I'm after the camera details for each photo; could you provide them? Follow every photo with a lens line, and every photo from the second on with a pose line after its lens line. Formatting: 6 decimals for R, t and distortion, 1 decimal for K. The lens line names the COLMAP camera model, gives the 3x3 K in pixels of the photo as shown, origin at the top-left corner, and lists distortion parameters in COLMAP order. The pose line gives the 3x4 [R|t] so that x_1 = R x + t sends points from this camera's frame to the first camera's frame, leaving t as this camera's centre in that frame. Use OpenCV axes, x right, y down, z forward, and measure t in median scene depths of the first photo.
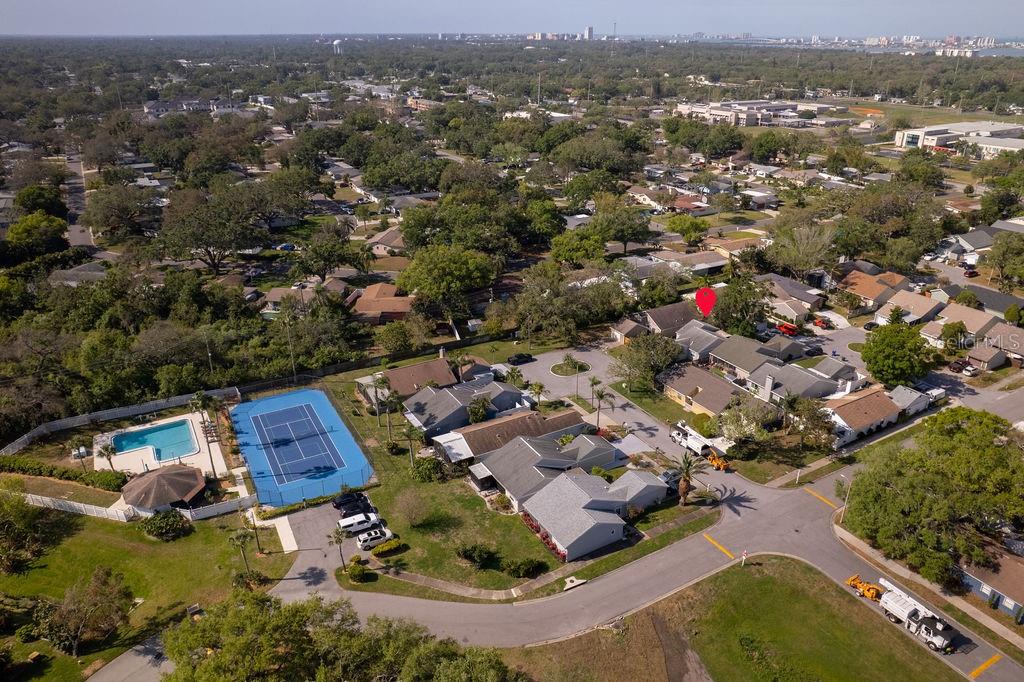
lens RADIAL K [[680.0, 0, 512.0], [0, 680.0, 341.0], [0, 0, 1]] dist [-0.082492, 0.073188]
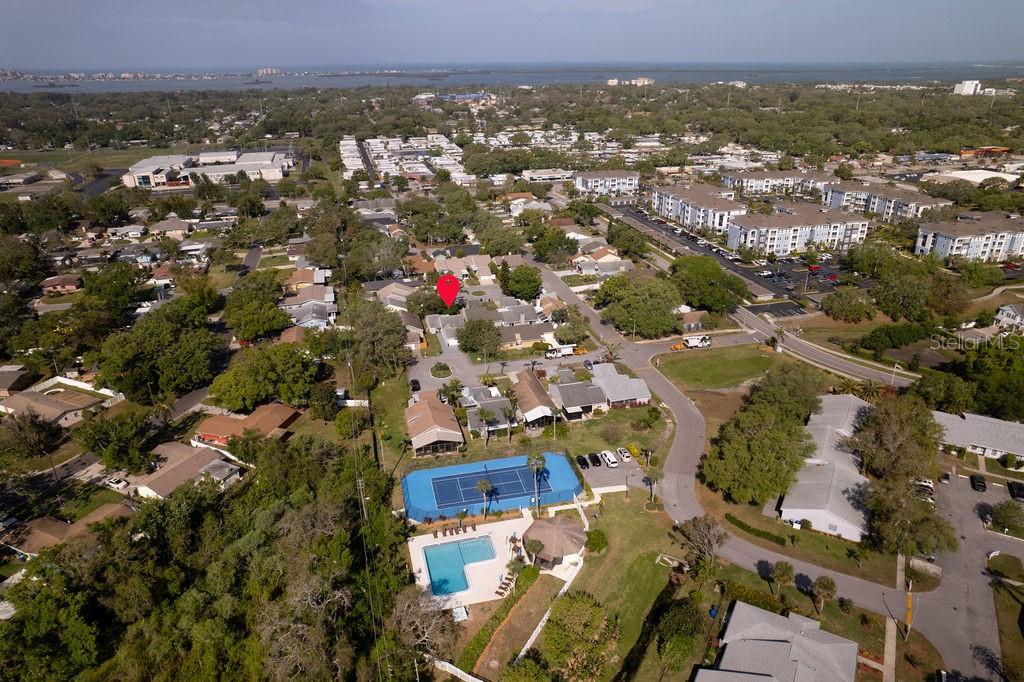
lens RADIAL K [[647.5, 0, 512.0], [0, 647.5, 341.0], [0, 0, 1]] dist [-0.041427, 0.003462]
pose [[0.274413, -0.389741, 0.879090, -1.234116], [0.406133, 0.875621, 0.261426, -0.366401], [-0.871638, 0.285289, 0.398568, 0.441287]]
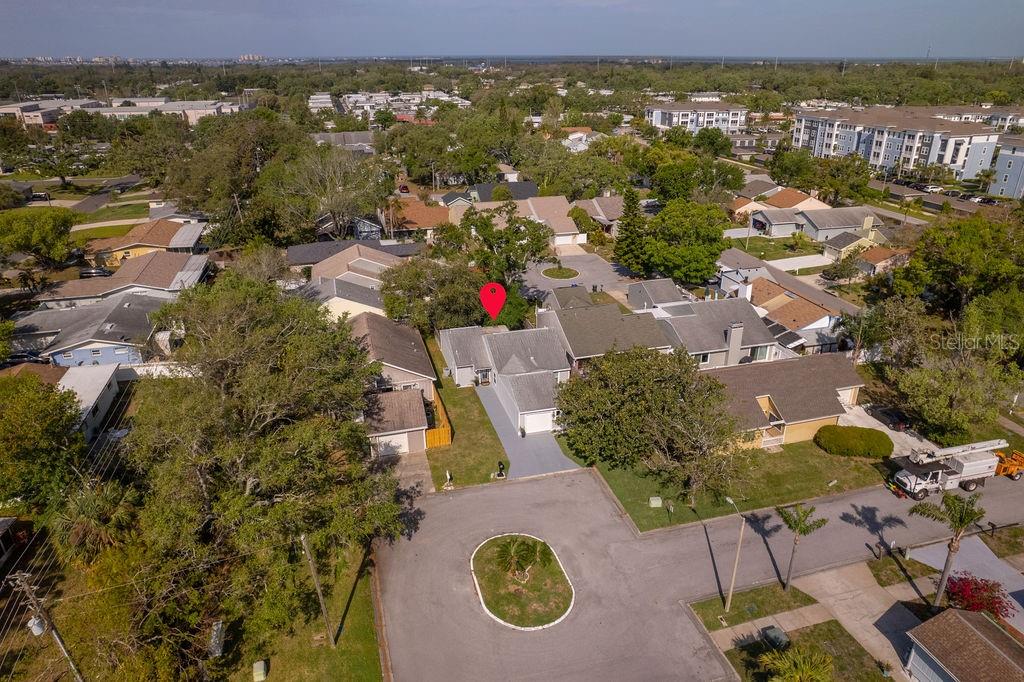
lens RADIAL K [[647.5, 0, 512.0], [0, 647.5, 341.0], [0, 0, 1]] dist [-0.041427, 0.003462]
pose [[0.261471, -0.387596, 0.883970, -0.173107], [0.400396, 0.876870, 0.266049, -0.172898], [-0.878246, 0.284374, 0.384468, 1.082342]]
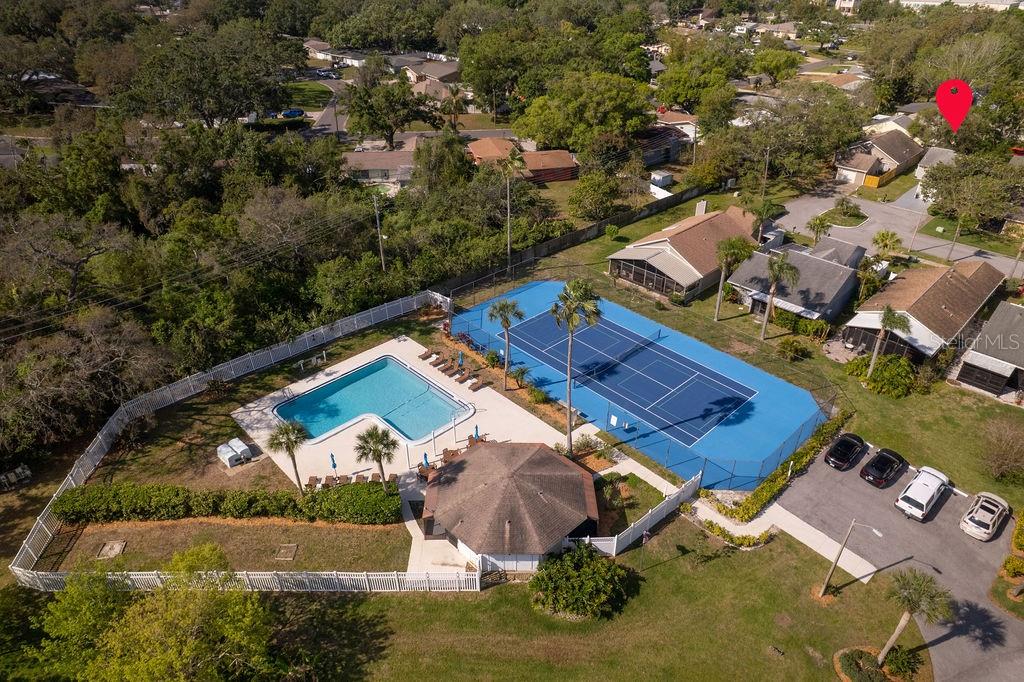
lens RADIAL K [[647.5, 0, 512.0], [0, 647.5, 341.0], [0, 0, 1]] dist [-0.041427, 0.003462]
pose [[0.971968, -0.132162, 0.194453, -0.514729], [0.105277, 0.984156, 0.142667, 0.044609], [-0.210227, -0.118197, 0.970481, 0.504507]]
